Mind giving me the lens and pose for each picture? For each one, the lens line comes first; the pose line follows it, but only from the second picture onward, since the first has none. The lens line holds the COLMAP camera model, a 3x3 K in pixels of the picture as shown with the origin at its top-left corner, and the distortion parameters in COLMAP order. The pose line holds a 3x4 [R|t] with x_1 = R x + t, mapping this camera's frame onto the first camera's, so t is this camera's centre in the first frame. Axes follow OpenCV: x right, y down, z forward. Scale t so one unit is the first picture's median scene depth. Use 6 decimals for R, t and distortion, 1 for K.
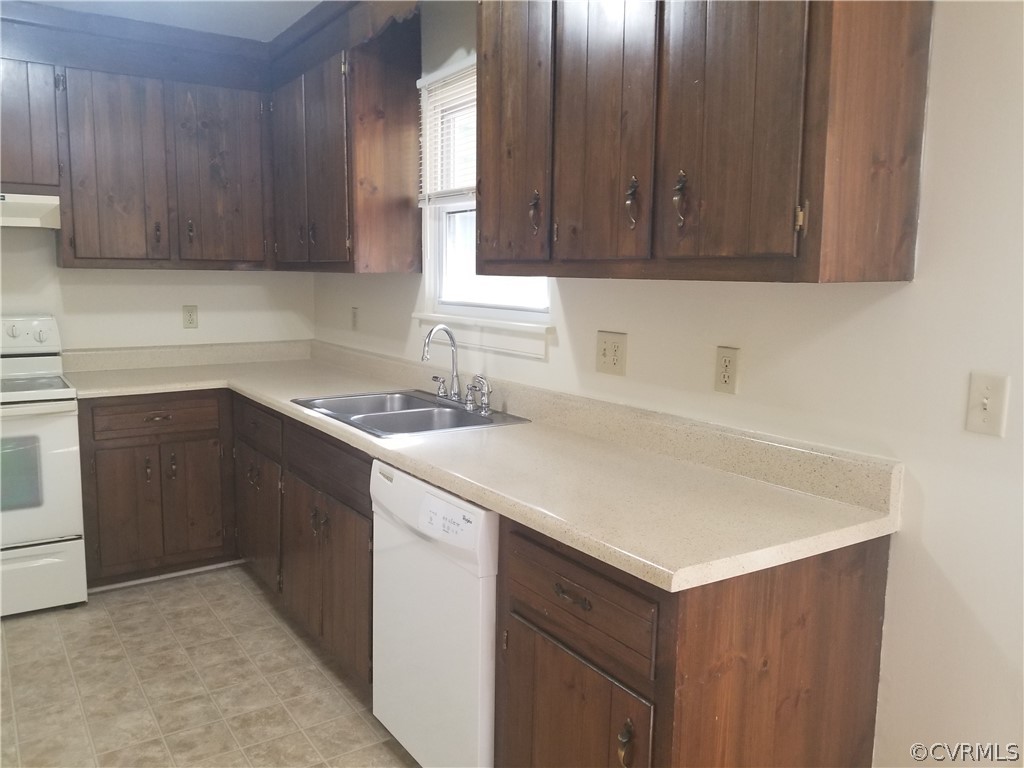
lens RADIAL K [[813.5, 0, 488.9], [0, 813.5, 373.7], [0, 0, 1]] dist [0.083985, -0.078695]
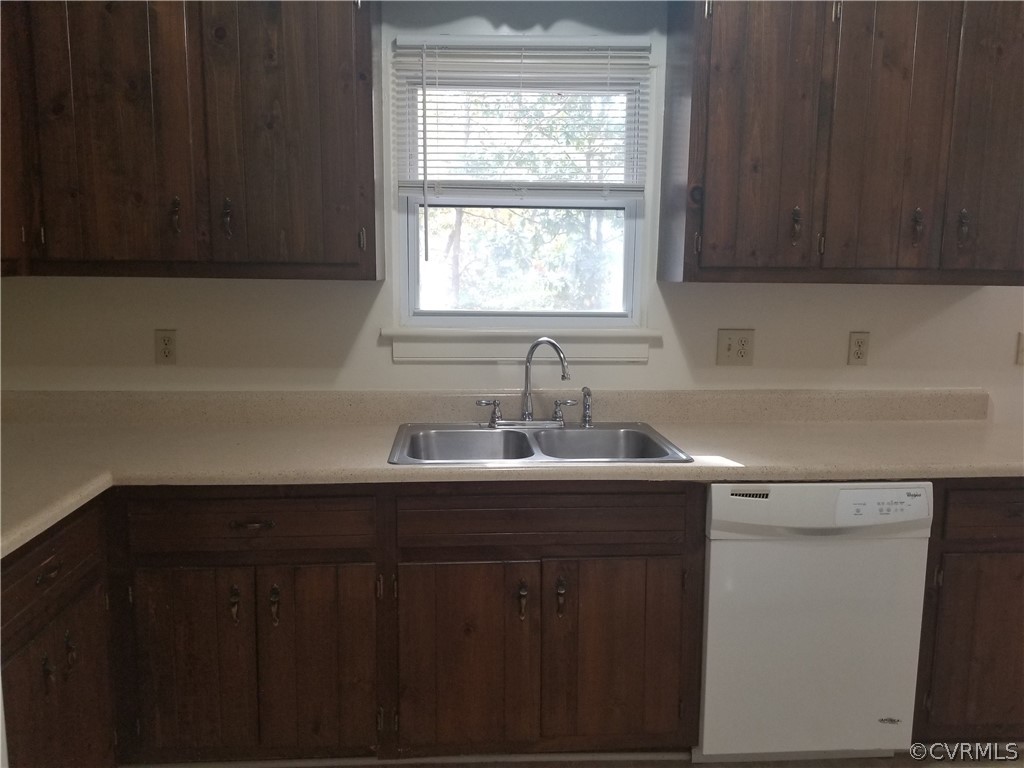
lens RADIAL K [[793.5, 0, 512.0], [0, 793.5, 384.0], [0, 0, 1]] dist [-0.009997, -0.006094]
pose [[0.501269, -0.132524, 0.855083, -0.759802], [0.105874, 0.990171, 0.091394, -0.085739], [-0.858790, 0.044718, 0.510373, 0.548055]]
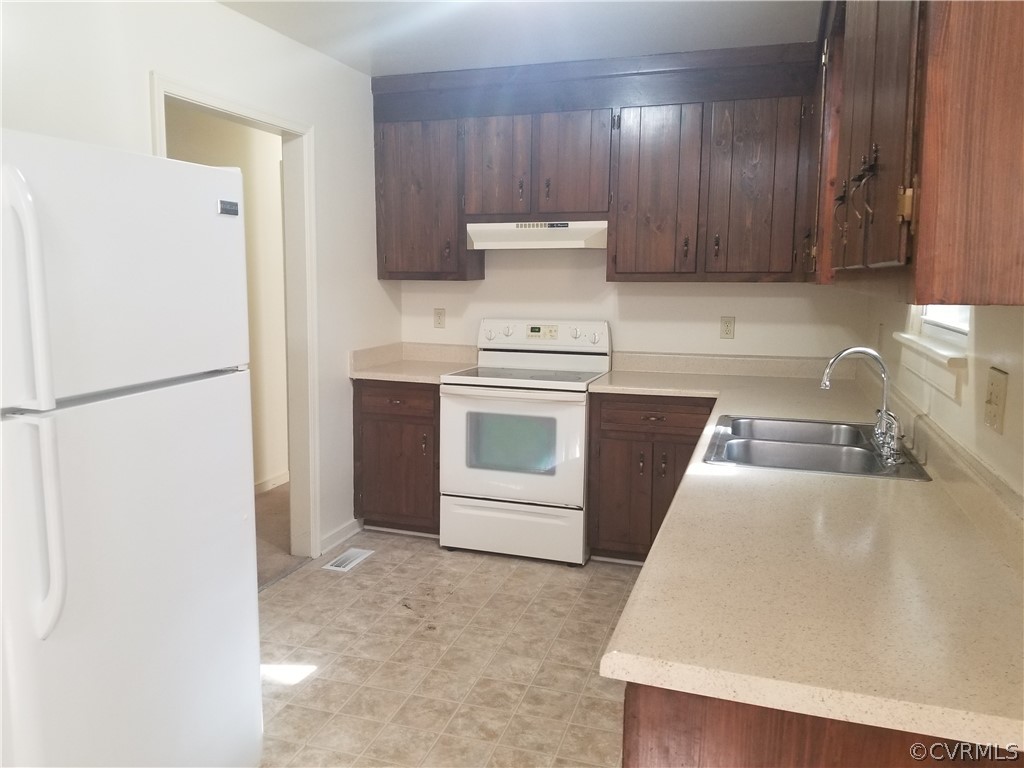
lens RADIAL K [[813.5, 0, 488.9], [0, 813.5, 373.7], [0, 0, 1]] dist [0.083985, -0.078695]
pose [[0.628955, 0.087566, -0.772494, 0.330287], [-0.097822, 0.994653, 0.033103, -0.021764], [0.771262, 0.054747, 0.634158, 0.161159]]
